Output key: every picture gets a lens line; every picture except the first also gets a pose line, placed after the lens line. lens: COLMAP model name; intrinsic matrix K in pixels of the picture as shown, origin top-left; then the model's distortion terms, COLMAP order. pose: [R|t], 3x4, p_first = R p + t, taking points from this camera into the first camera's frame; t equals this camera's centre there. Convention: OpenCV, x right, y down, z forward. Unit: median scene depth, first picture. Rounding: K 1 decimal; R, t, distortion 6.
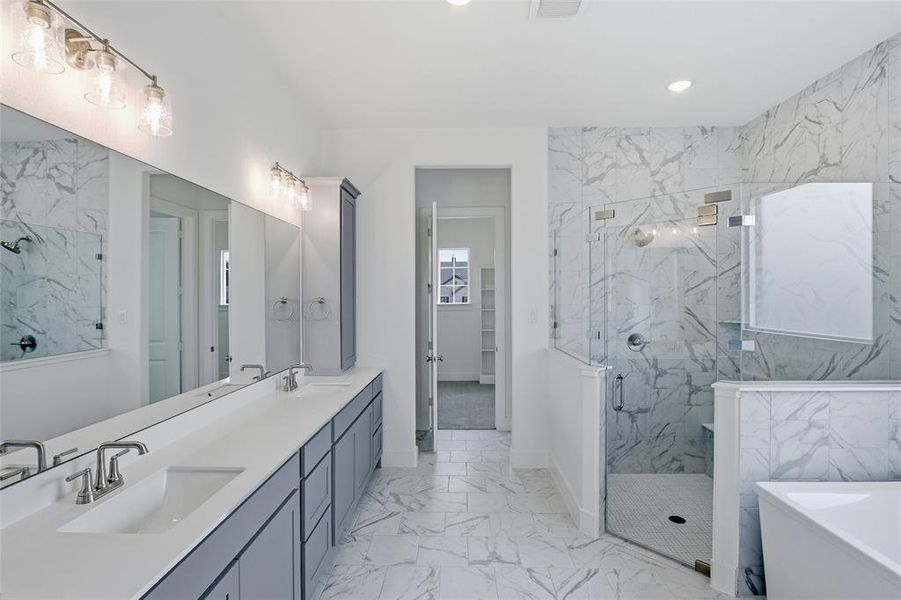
lens RADIAL K [[419.8, 0, 456.9], [0, 419.8, 297.6], [0, 0, 1]] dist [-0.012502, 0.002011]
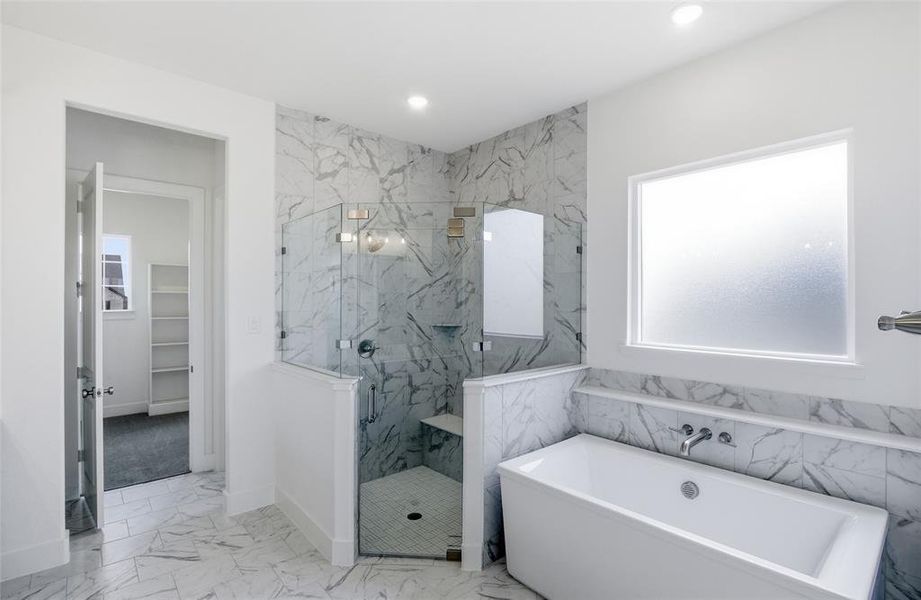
lens RADIAL K [[431.5, 0, 459.6], [0, 431.5, 301.9], [0, 0, 1]] dist [-0.019036, 0.003632]
pose [[0.745534, 0.002858, 0.666462, -0.089403], [-0.001970, 0.999996, -0.002084, -0.001995], [-0.666465, 0.000240, 0.745536, 0.106100]]
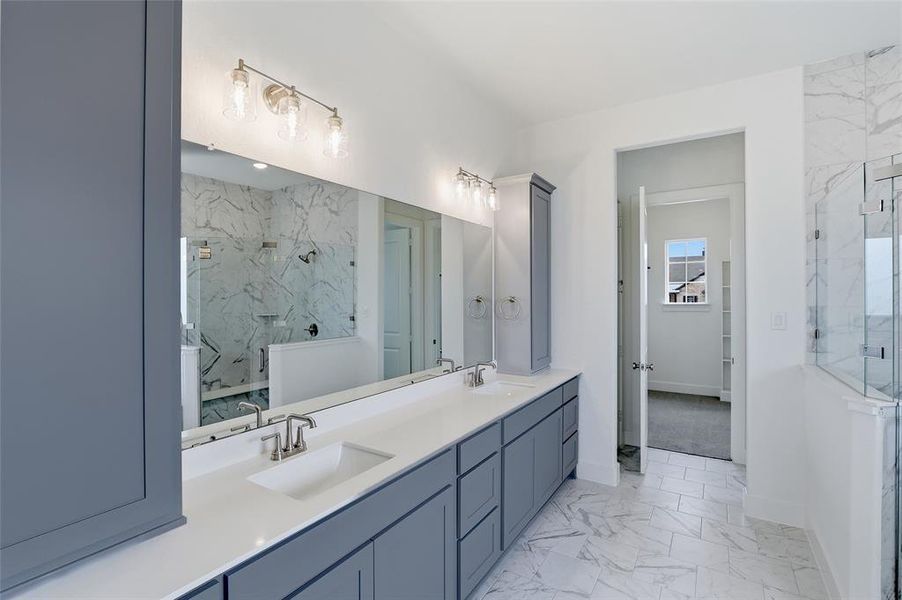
lens RADIAL K [[420.3, 0, 461.3], [0, 420.3, 295.1], [0, 0, 1]] dist [-0.012502, 0.002011]
pose [[0.860231, 0.000558, -0.509904, 0.077788], [-0.002045, 0.999995, -0.002355, 0.000035], [0.509900, 0.003069, 0.860228, 0.068424]]
